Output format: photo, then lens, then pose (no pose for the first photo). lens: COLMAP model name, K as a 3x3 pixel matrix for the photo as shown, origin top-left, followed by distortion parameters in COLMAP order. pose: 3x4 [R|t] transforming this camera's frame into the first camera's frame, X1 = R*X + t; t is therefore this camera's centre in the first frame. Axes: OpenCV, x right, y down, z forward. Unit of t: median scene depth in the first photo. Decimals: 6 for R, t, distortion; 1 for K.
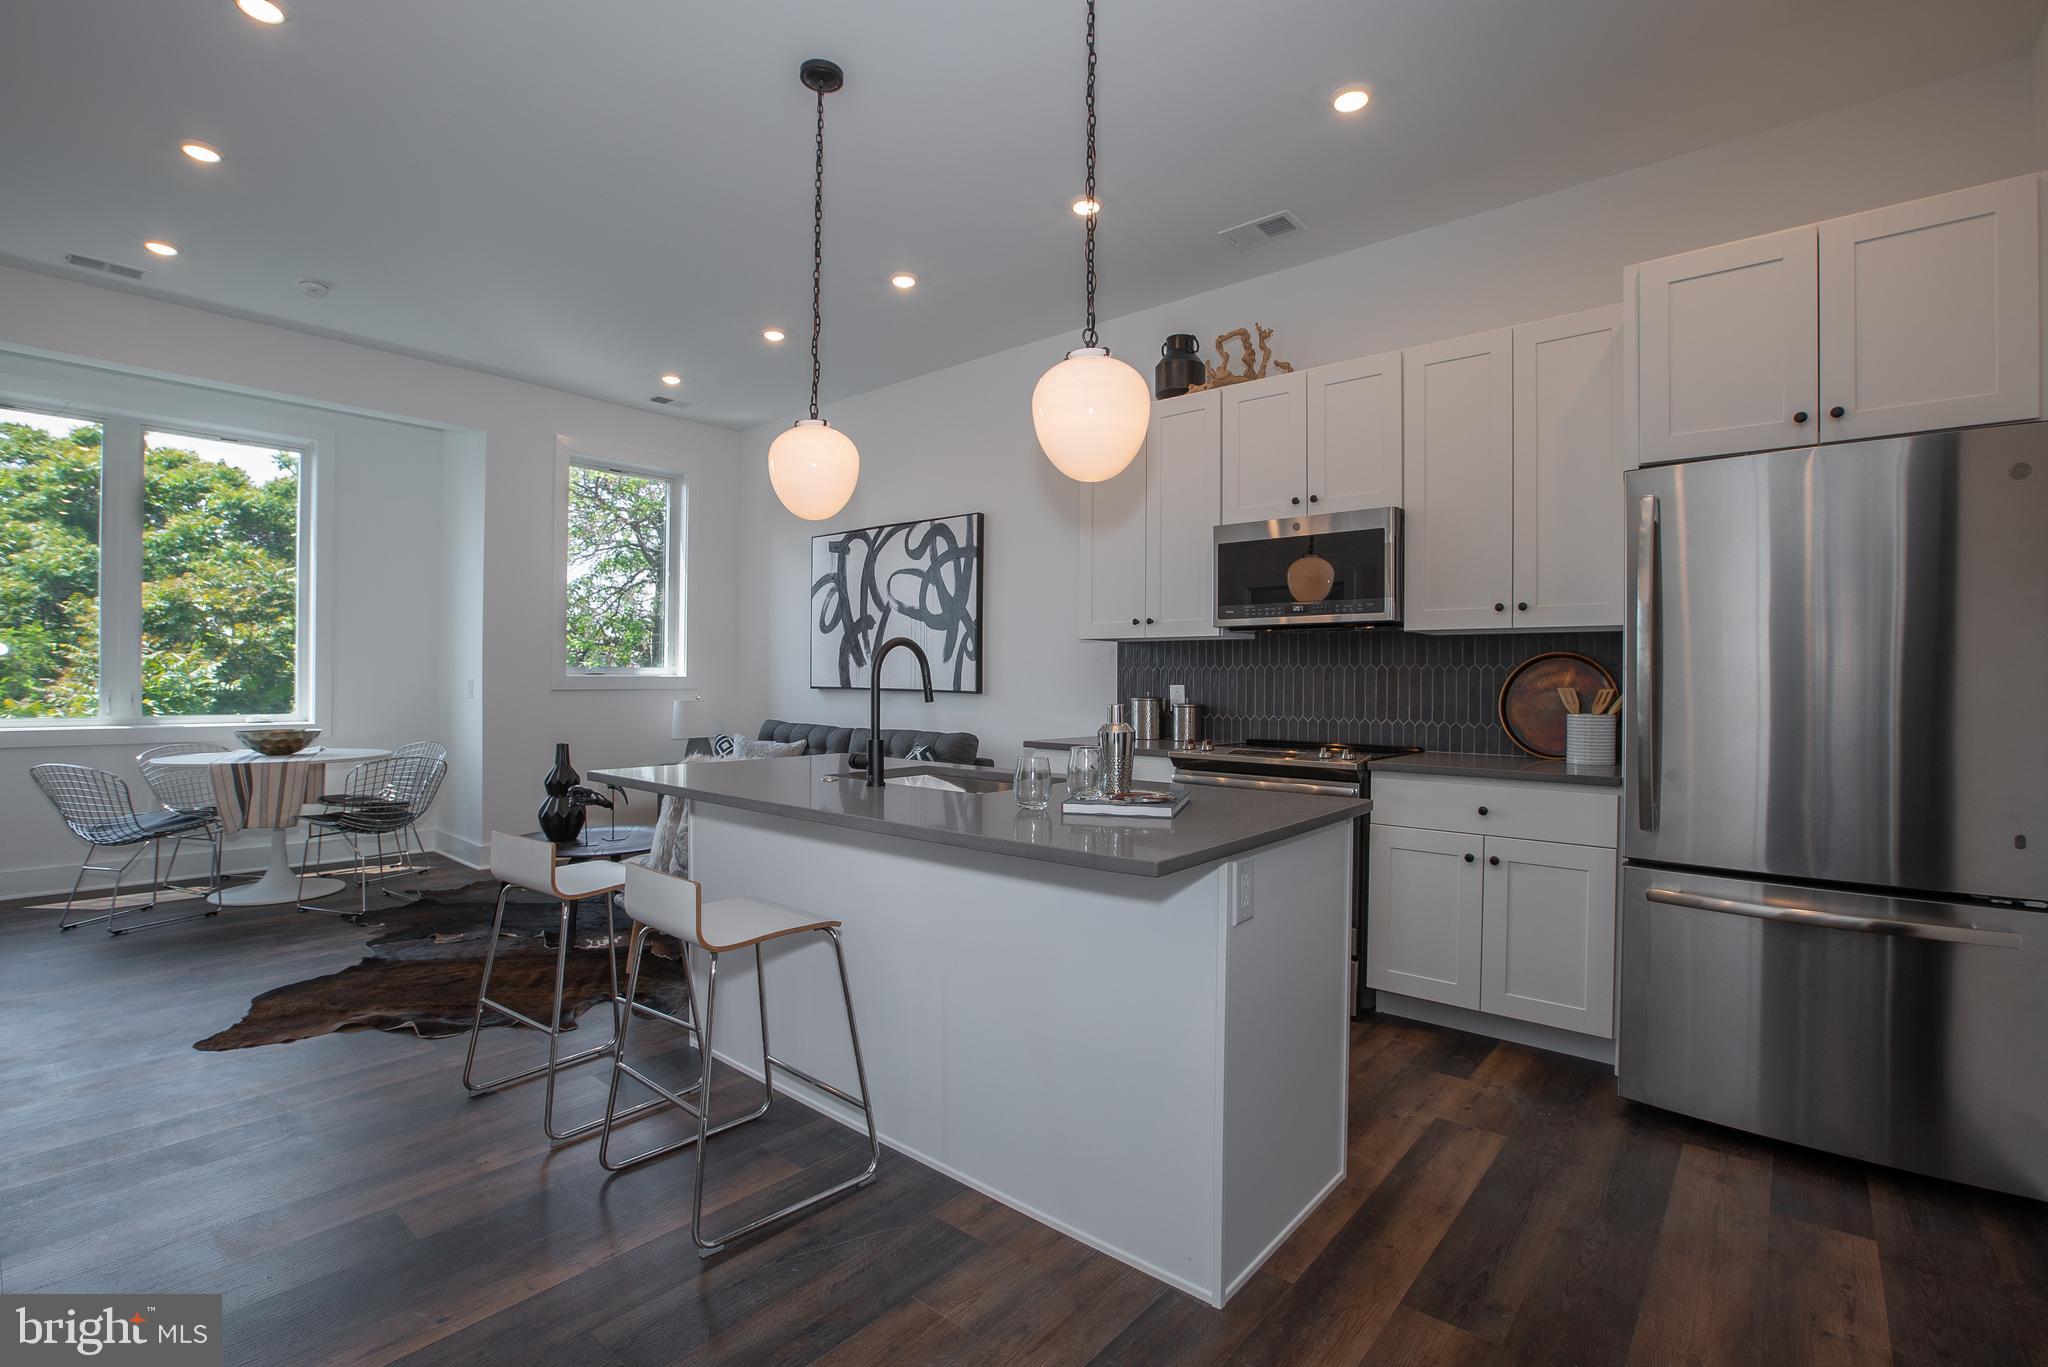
lens RADIAL K [[949.0, 0, 1018.0], [0, 949.0, 677.4], [0, 0, 1]] dist [-0.064585, 0.023015]
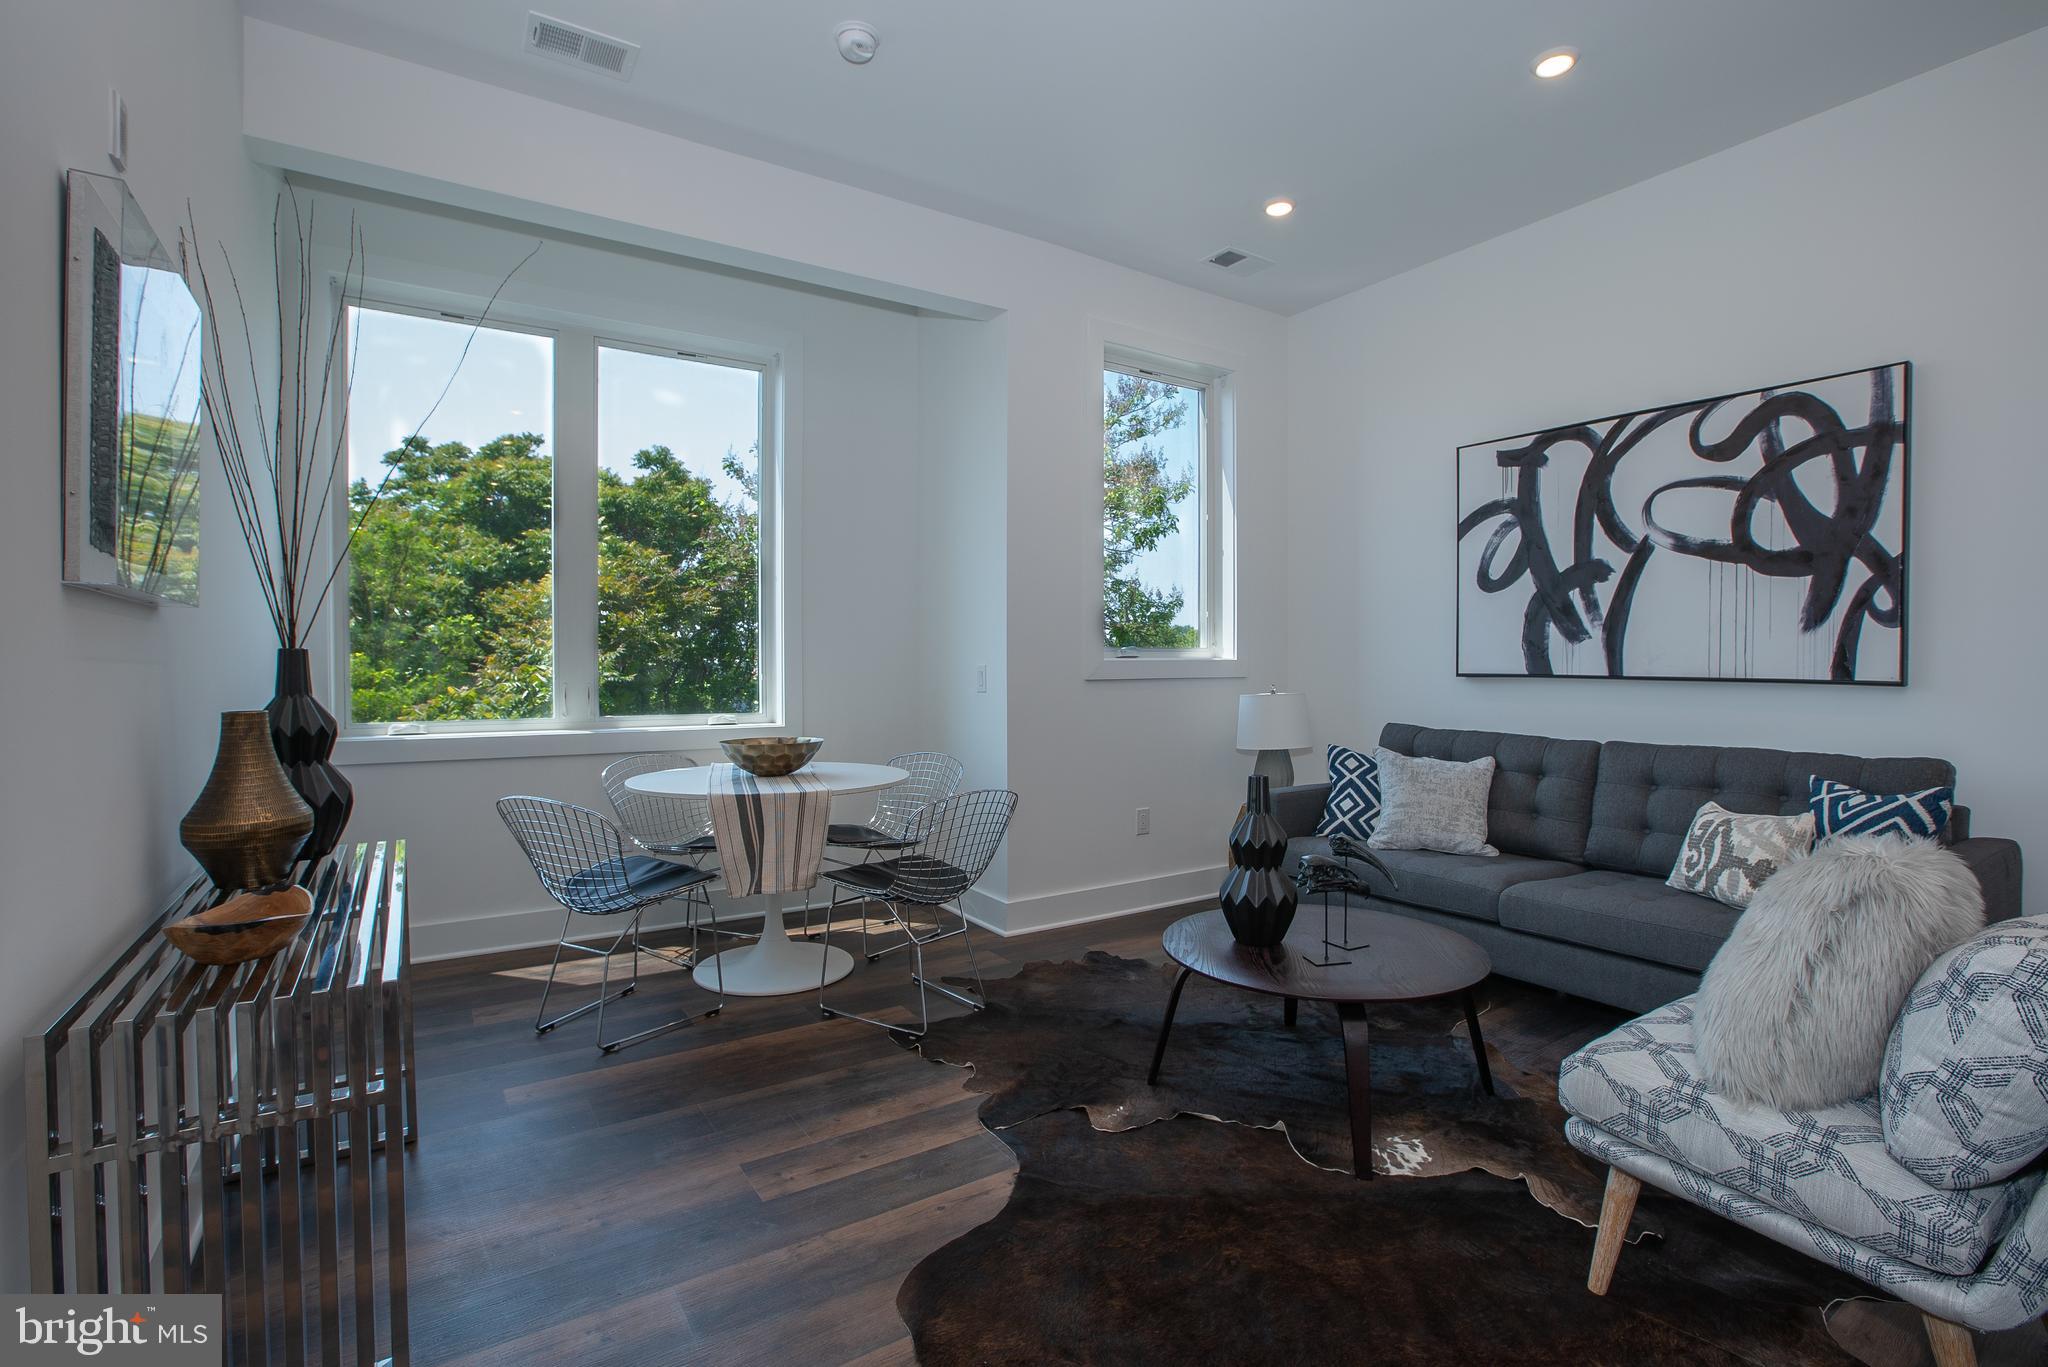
lens RADIAL K [[949.0, 0, 1018.0], [0, 949.0, 677.4], [0, 0, 1]] dist [-0.064585, 0.023015]
pose [[0.960434, -0.001790, -0.278501, -0.364150], [0.006640, 0.999842, 0.016474, -0.000408], [0.278428, -0.017671, 0.960295, 0.310223]]
